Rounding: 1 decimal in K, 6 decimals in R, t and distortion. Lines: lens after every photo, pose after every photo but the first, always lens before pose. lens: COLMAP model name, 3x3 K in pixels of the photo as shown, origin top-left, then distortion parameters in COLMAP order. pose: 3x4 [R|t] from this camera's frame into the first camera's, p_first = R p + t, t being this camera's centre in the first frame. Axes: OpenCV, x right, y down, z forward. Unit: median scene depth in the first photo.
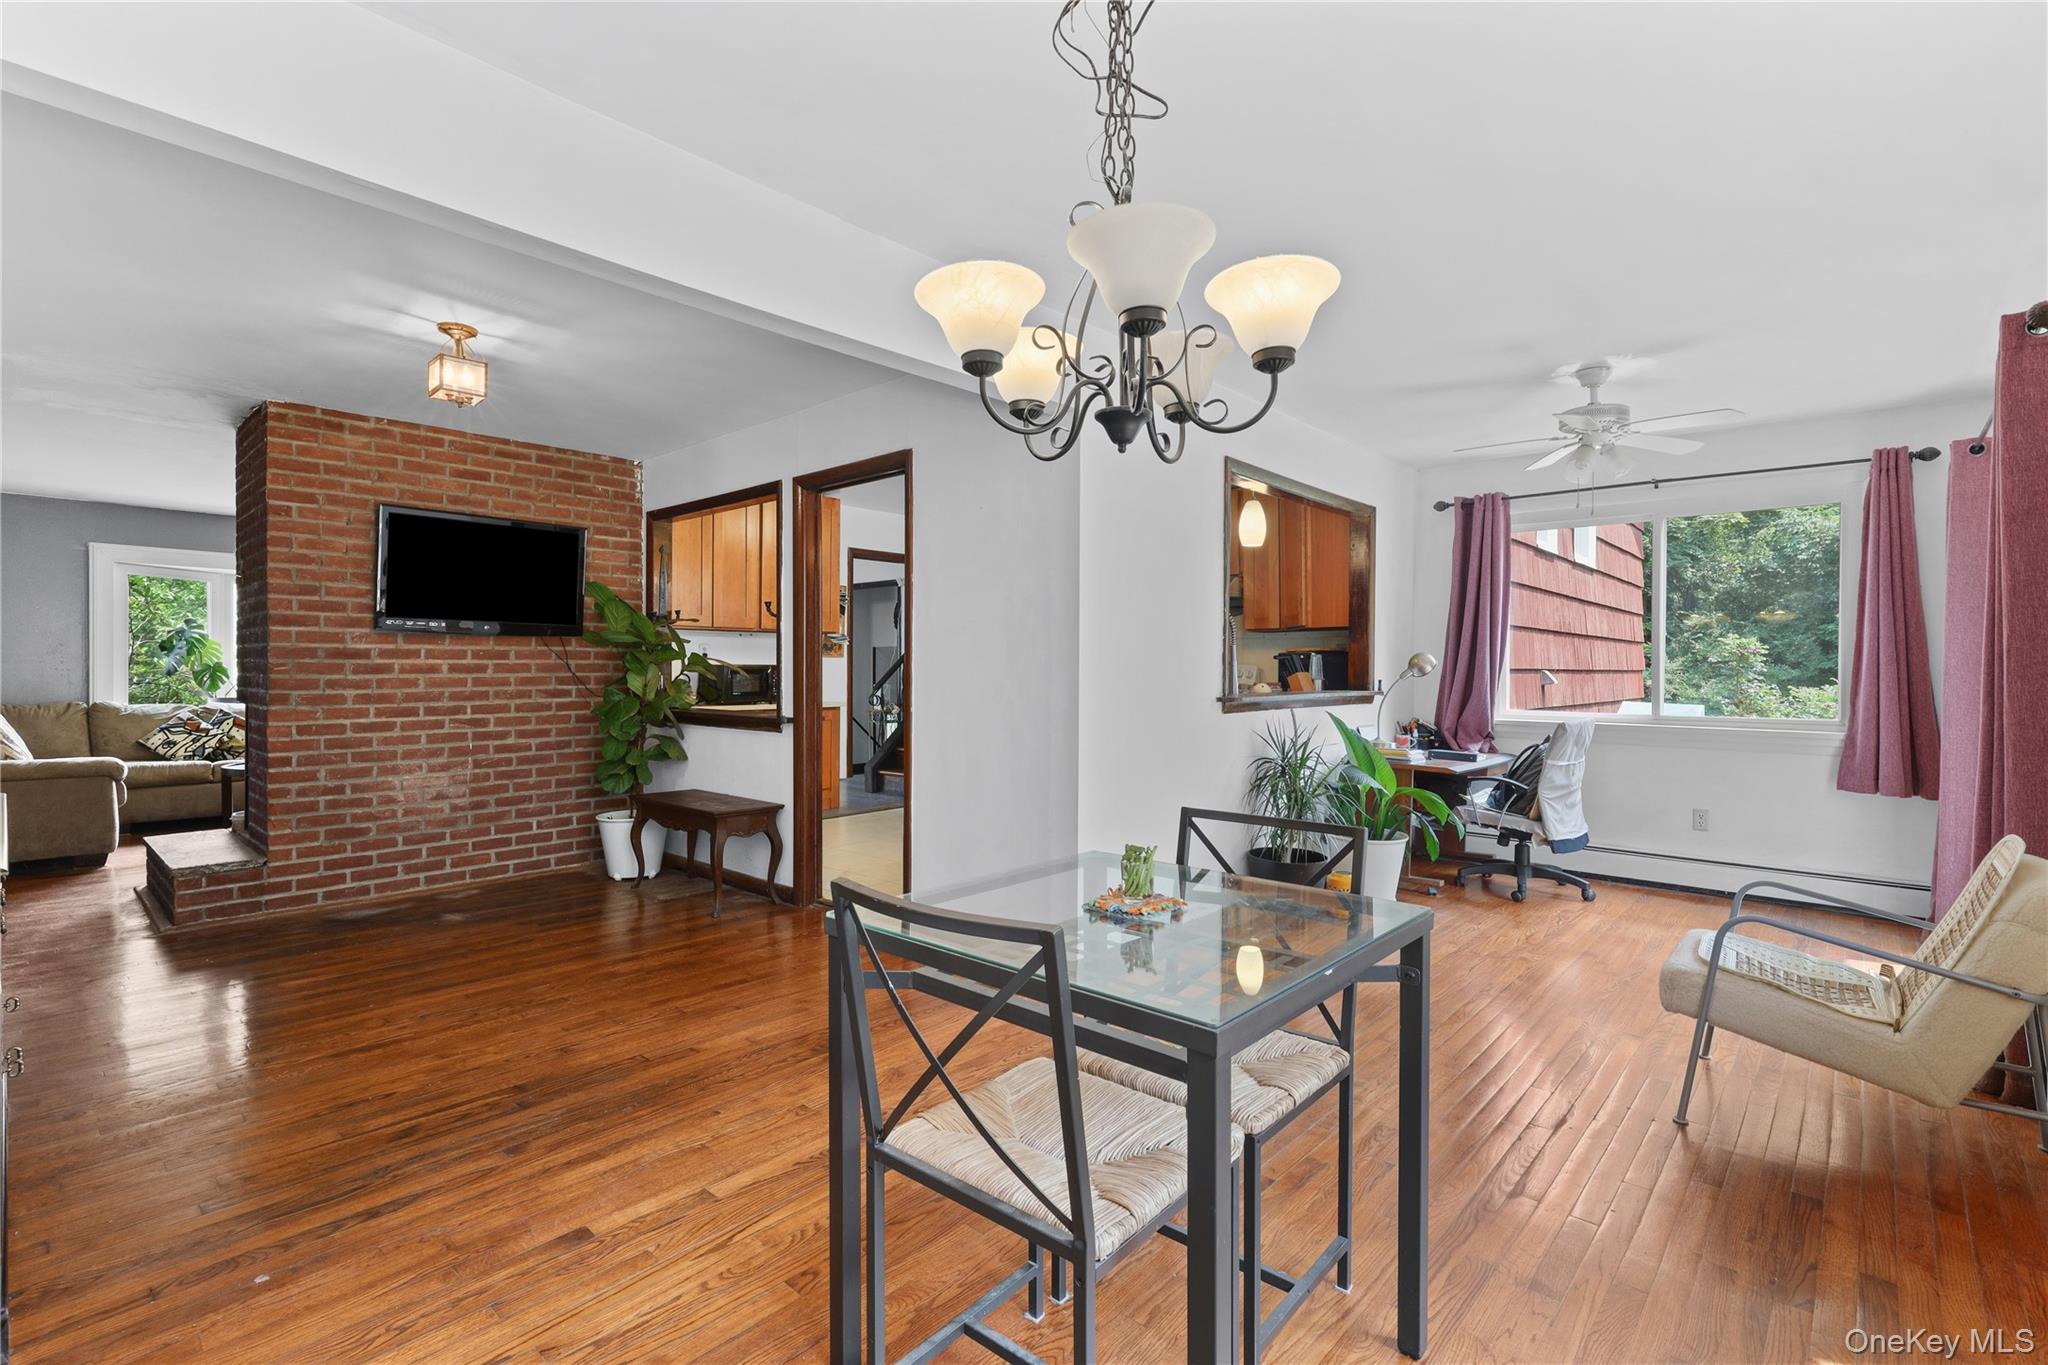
lens RADIAL K [[925.5, 0, 1032.6], [0, 925.5, 675.5], [0, 0, 1]] dist [-0.000595, 0.001333]
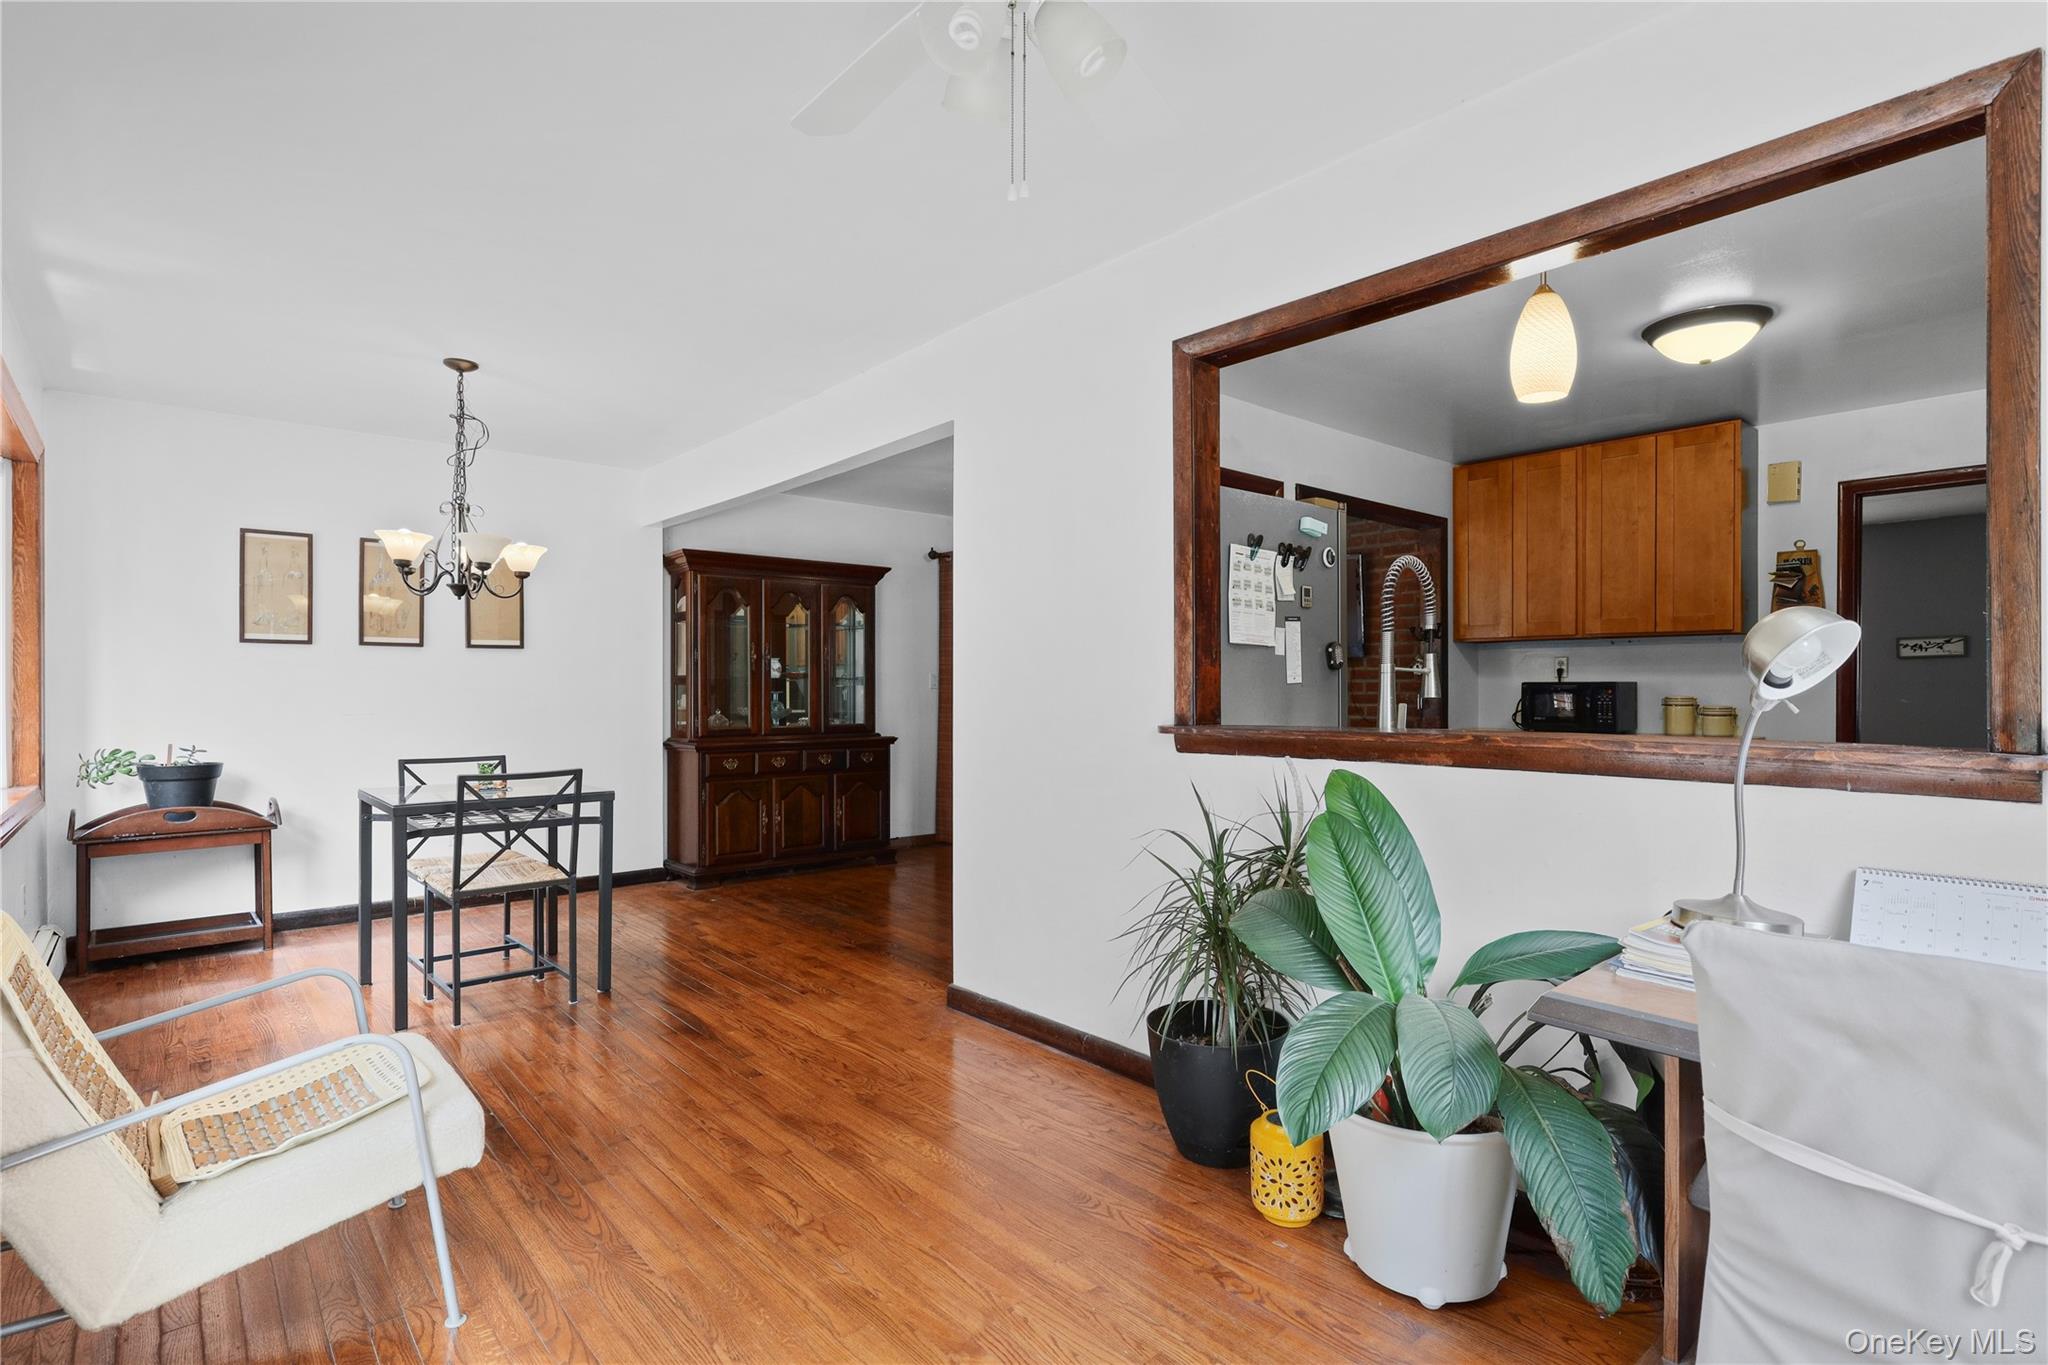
lens RADIAL K [[1006.5, 0, 1004.1], [0, 1006.5, 685.2], [0, 0, 1]] dist [0.007181, -0.002006]
pose [[-0.158734, -0.004510, -0.987311, 1.656860], [0.003188, 0.999982, -0.005080, -0.007854], [0.987316, -0.003954, -0.158717, 1.840467]]
